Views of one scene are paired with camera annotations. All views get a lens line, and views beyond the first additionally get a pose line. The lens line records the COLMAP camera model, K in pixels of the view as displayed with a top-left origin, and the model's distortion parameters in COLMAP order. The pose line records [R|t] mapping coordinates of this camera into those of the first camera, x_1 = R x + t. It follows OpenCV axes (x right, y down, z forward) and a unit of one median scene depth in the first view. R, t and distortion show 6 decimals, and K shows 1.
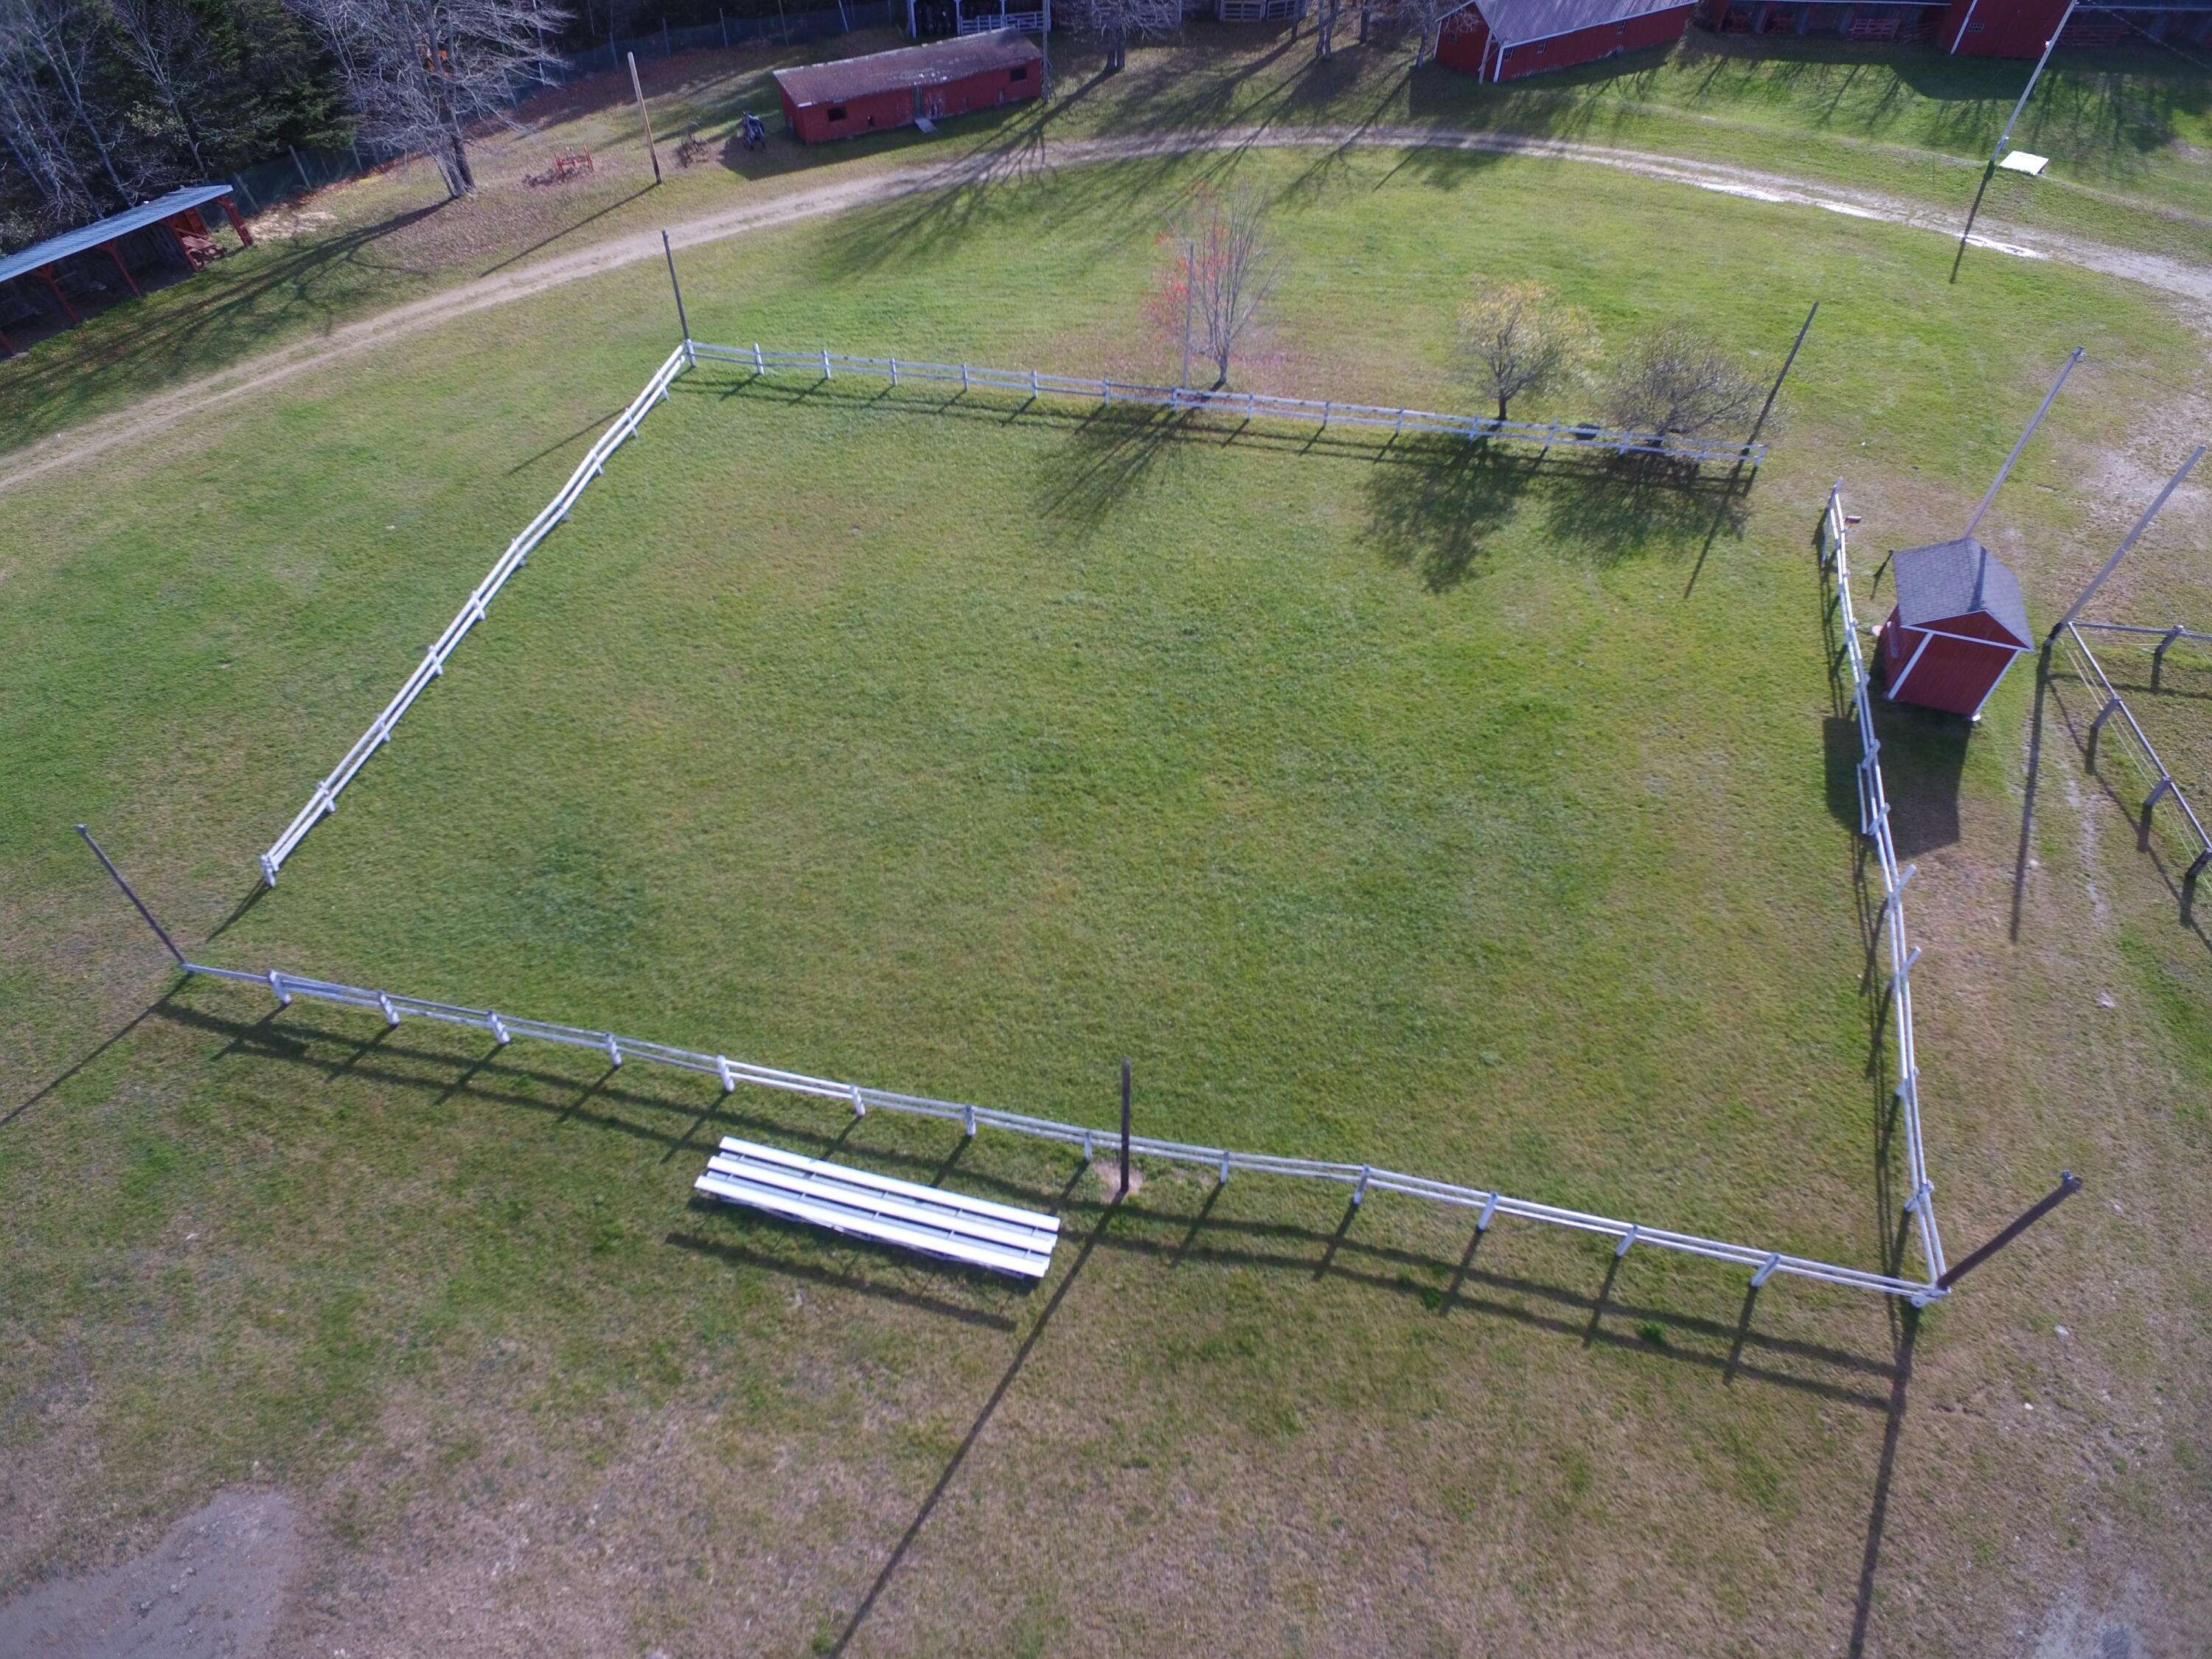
lens RADIAL K [[1245.9, 0, 1097.8], [0, 1245.9, 843.6], [0, 0, 1]] dist [-0.008890, 0.005842]
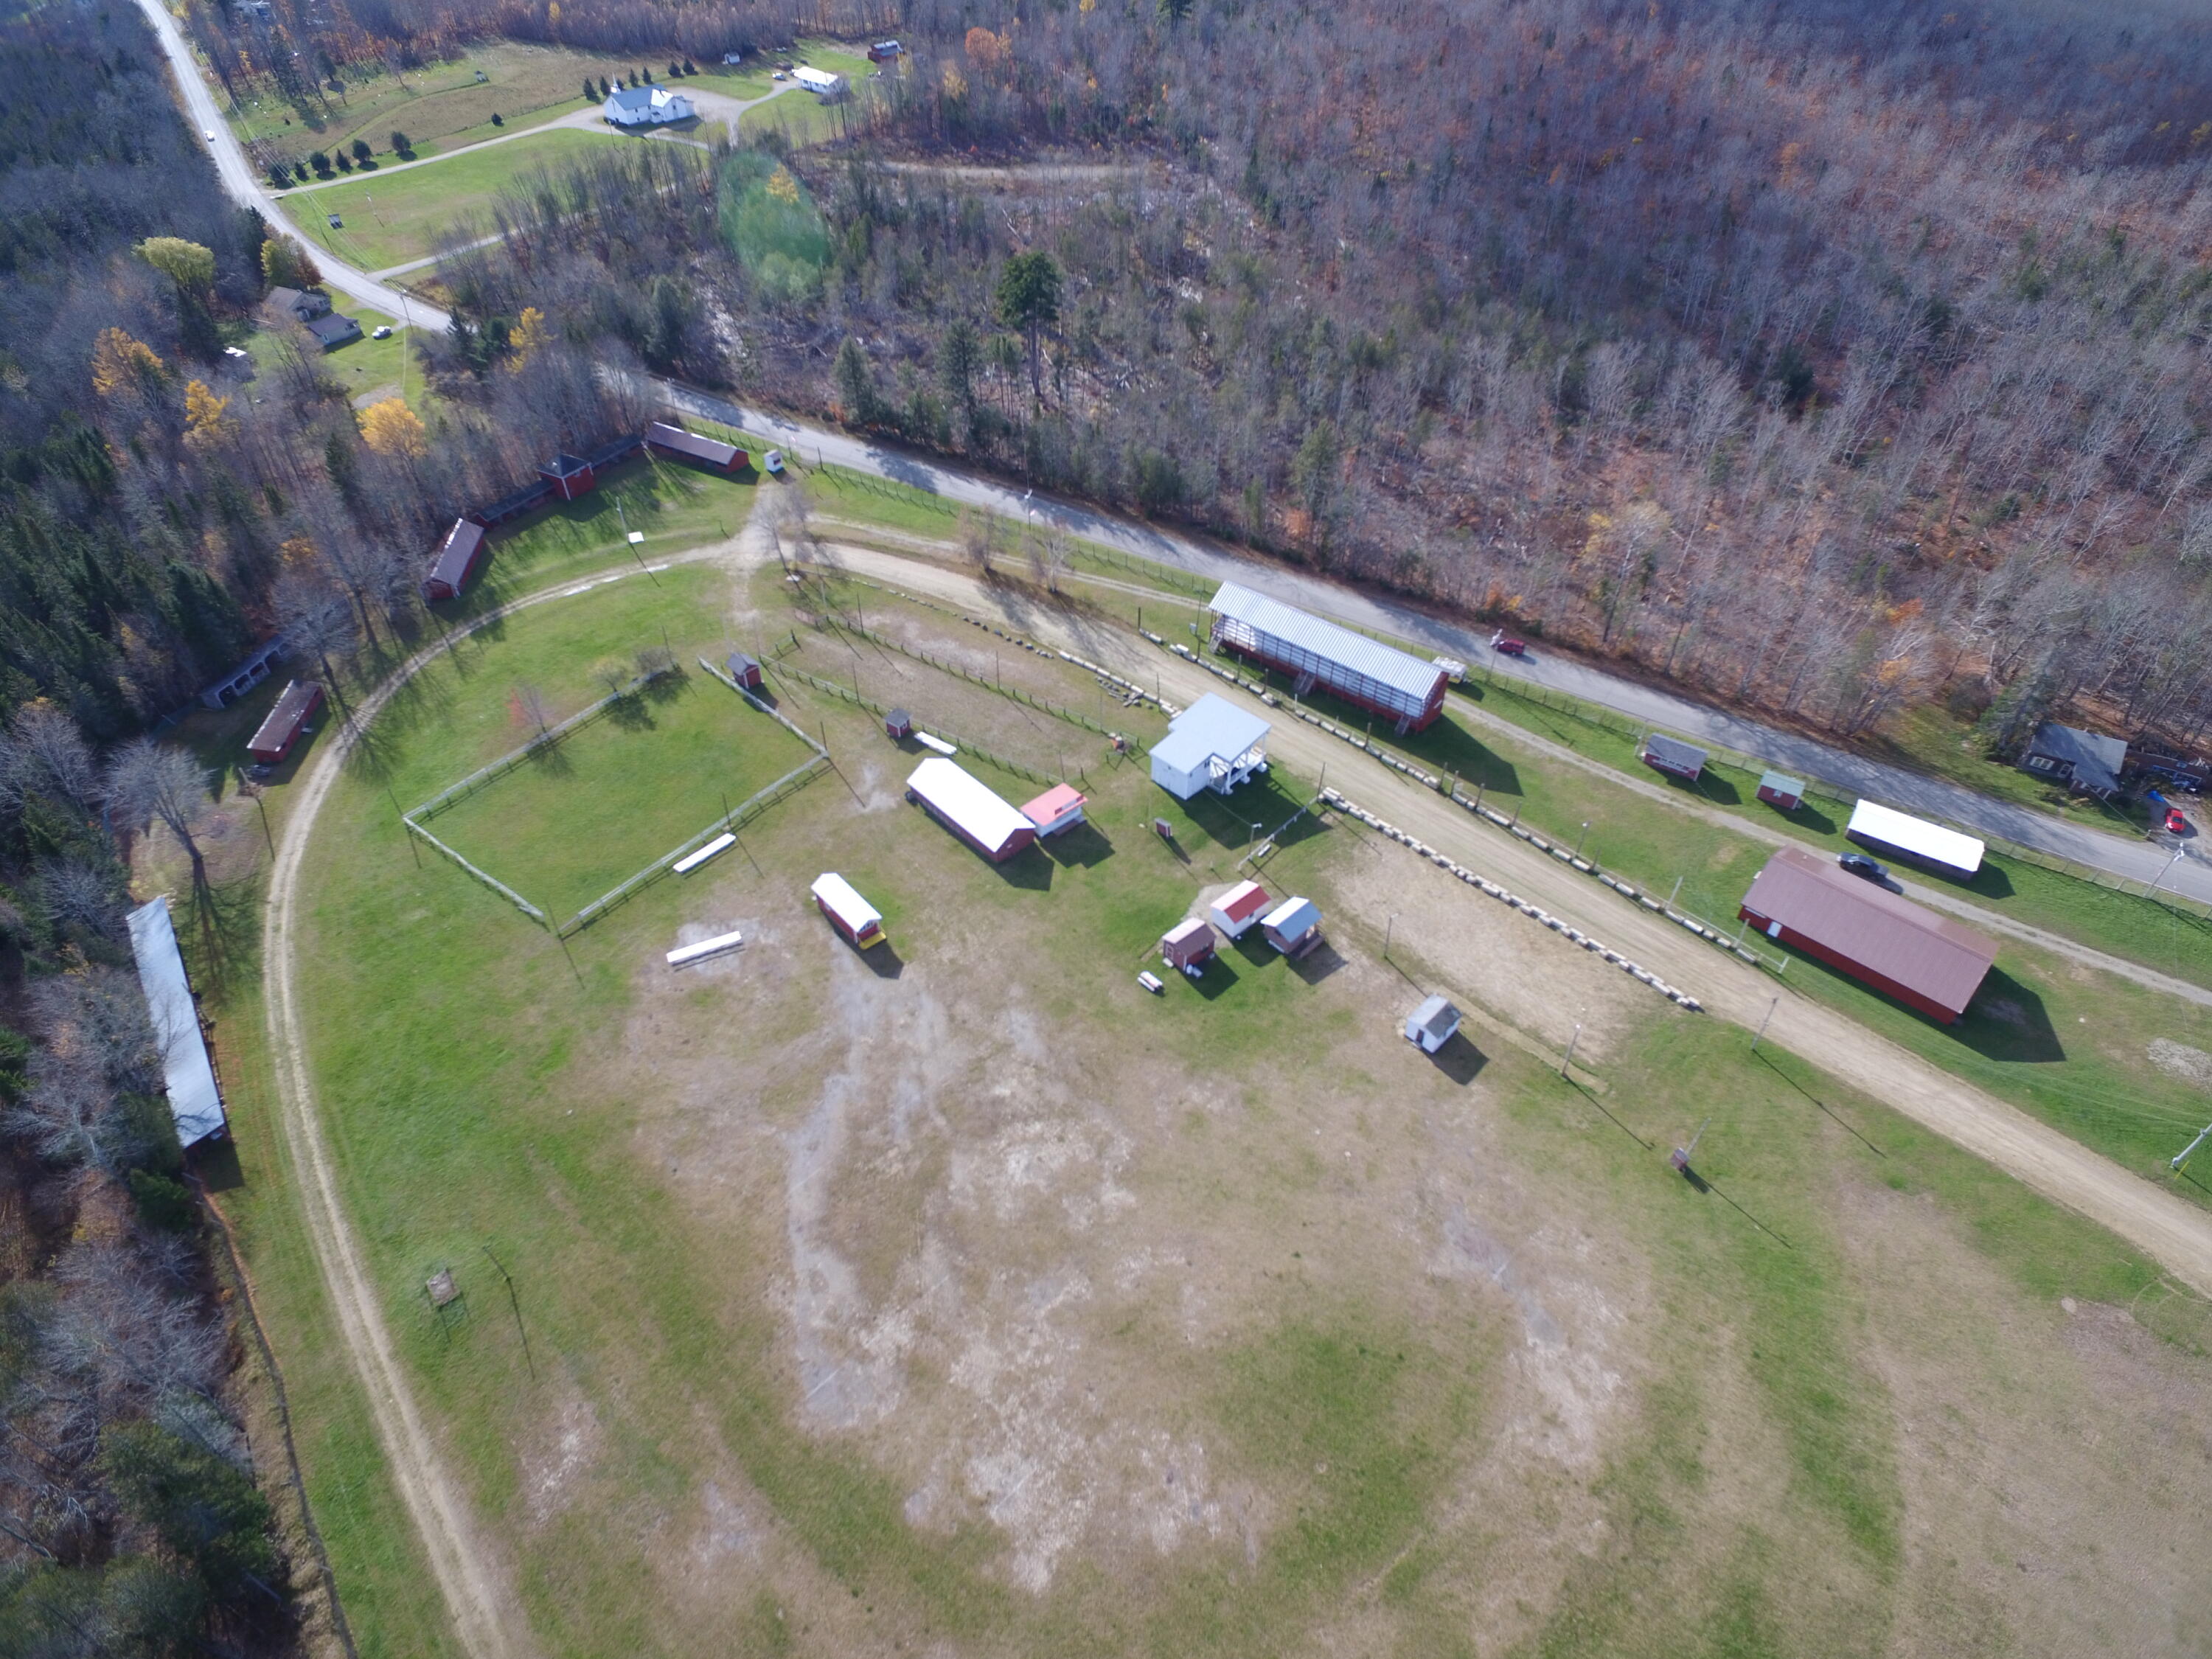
lens RADIAL K [[1274.5, 0, 1103.2], [0, 1274.5, 826.7], [0, 0, 1]] dist [-0.013962, 0.015579]
pose [[0.450180, -0.605742, 0.656060, -1.301033], [0.674660, 0.712045, 0.194491, 0.130942], [-0.584955, 0.355061, 0.729218, -1.810818]]
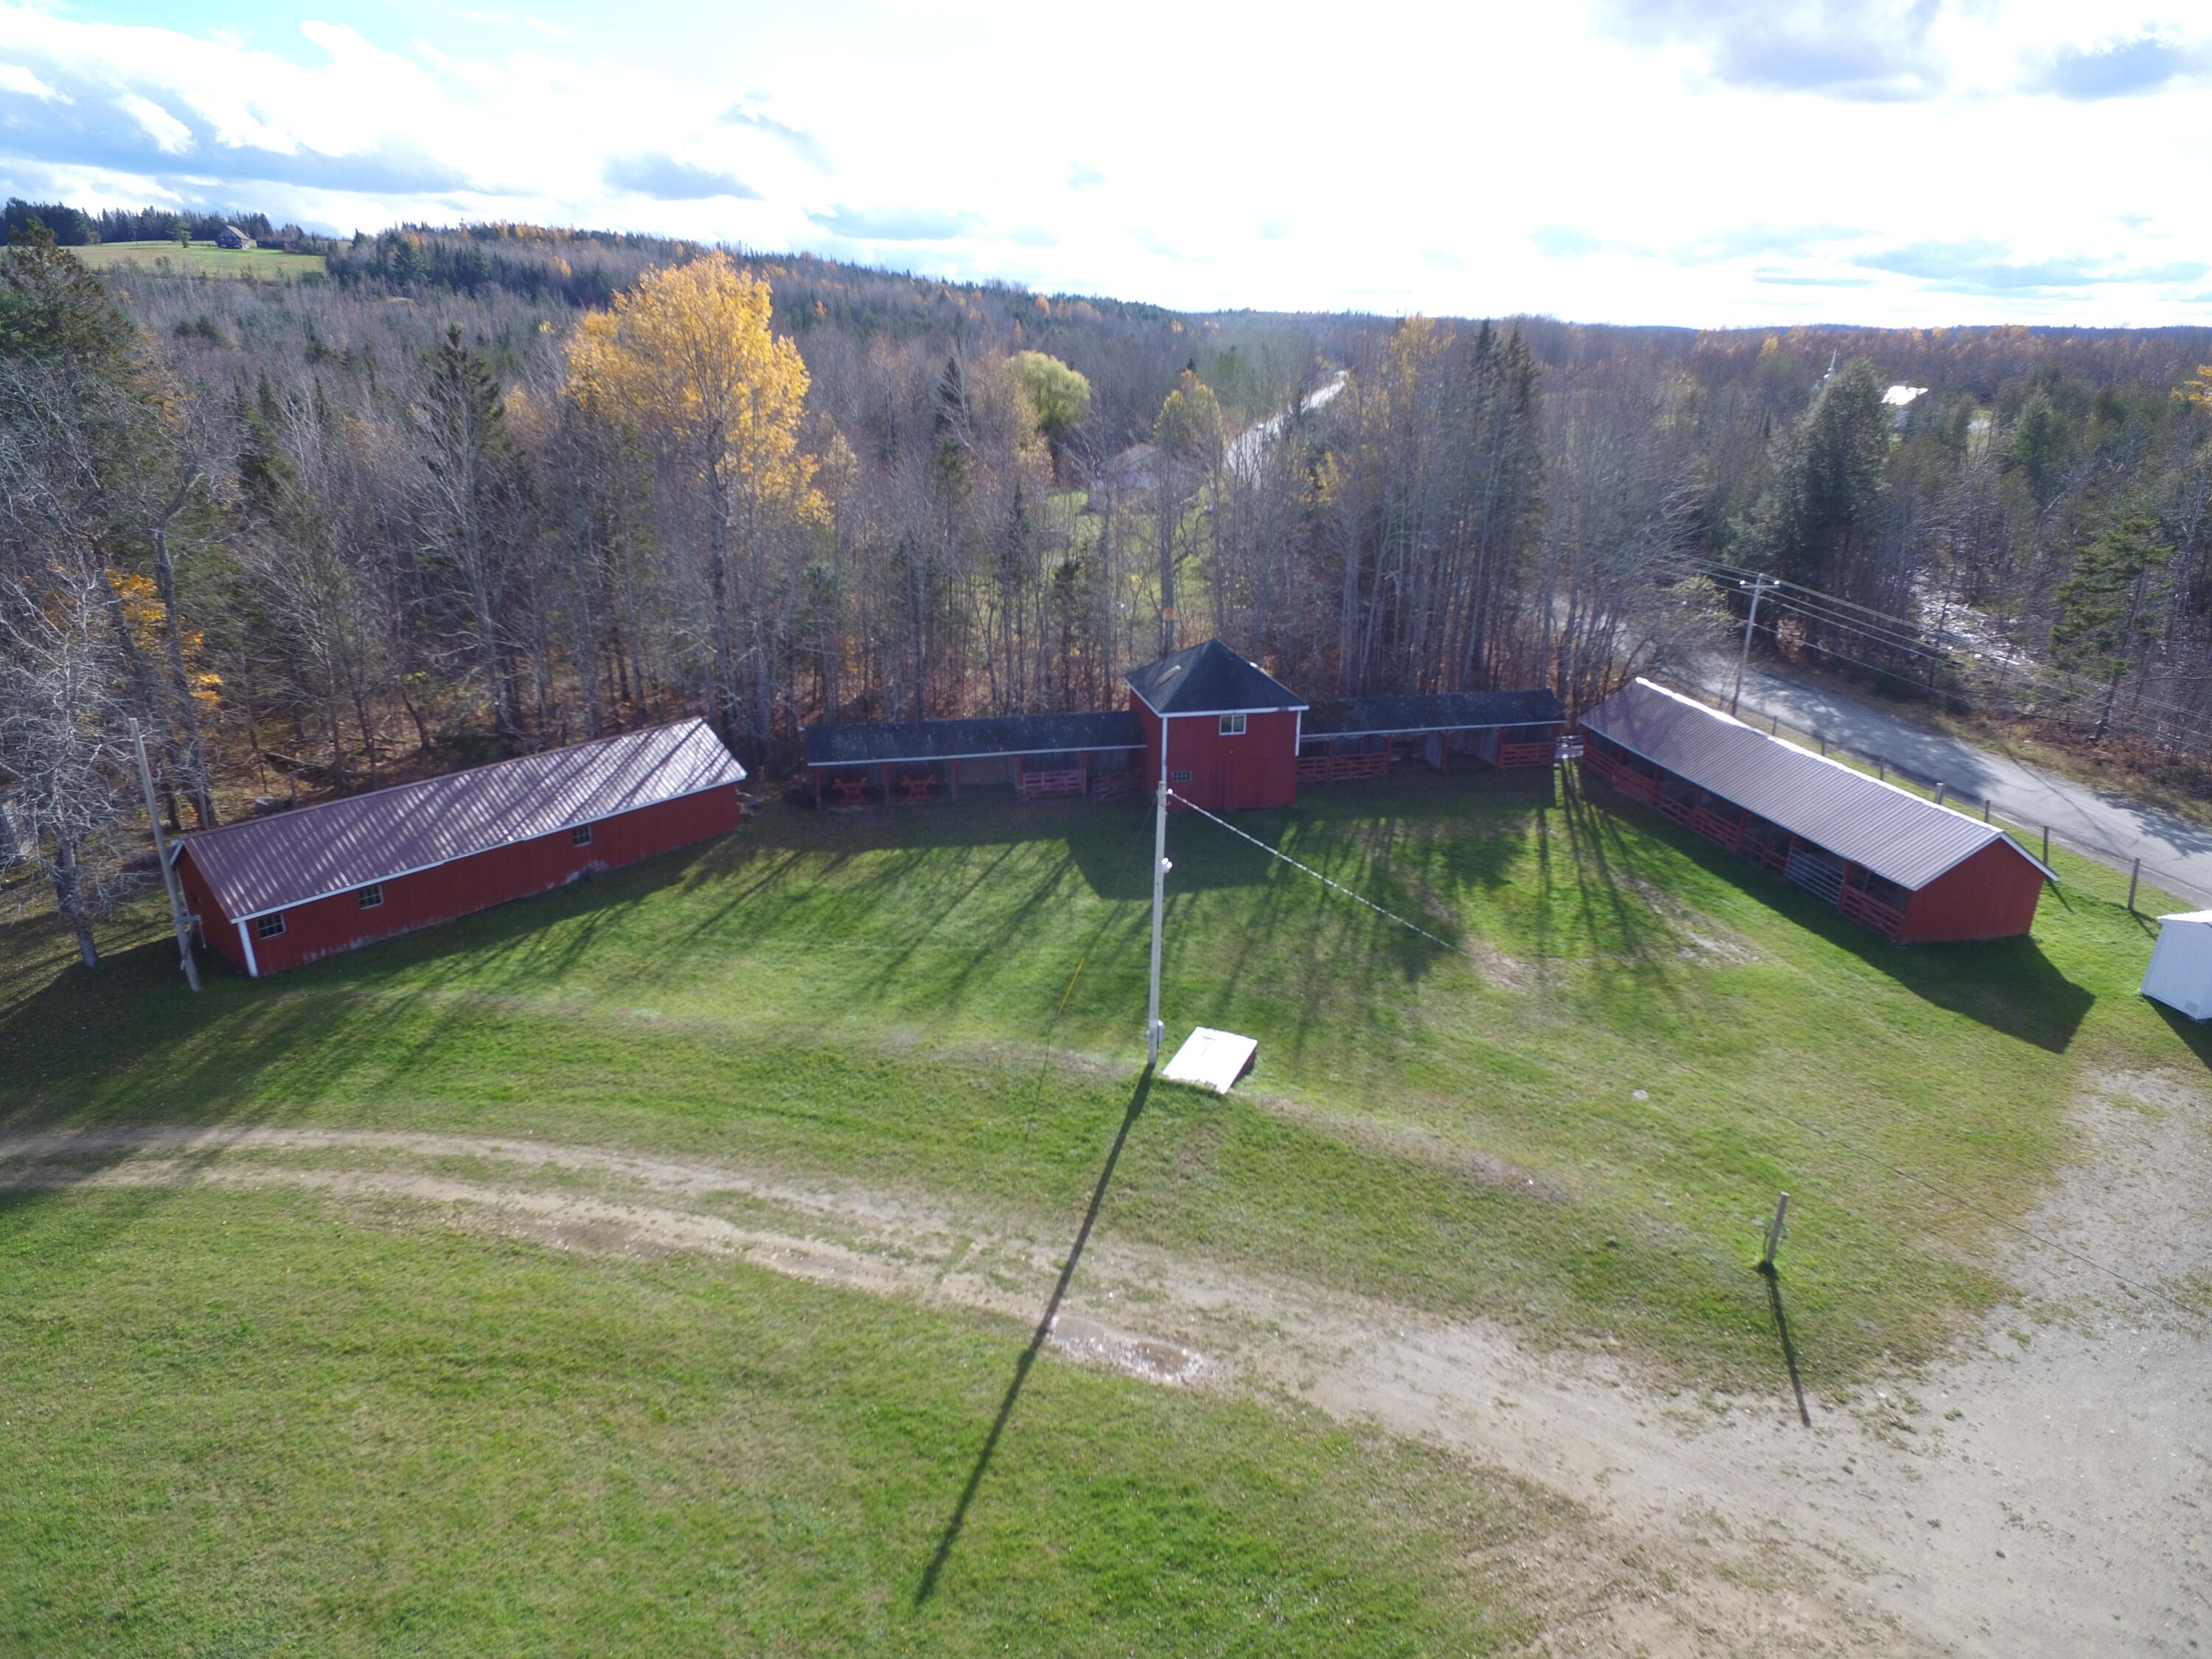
lens RADIAL K [[1274.5, 0, 1098.7], [0, 1274.5, 813.5], [0, 0, 1]] dist [-0.013962, 0.015579]
pose [[0.959118, -0.100254, 0.264654, 0.626083], [0.212382, 0.873044, -0.438962, -0.452978], [-0.187047, 0.477224, 0.858644, 0.565393]]
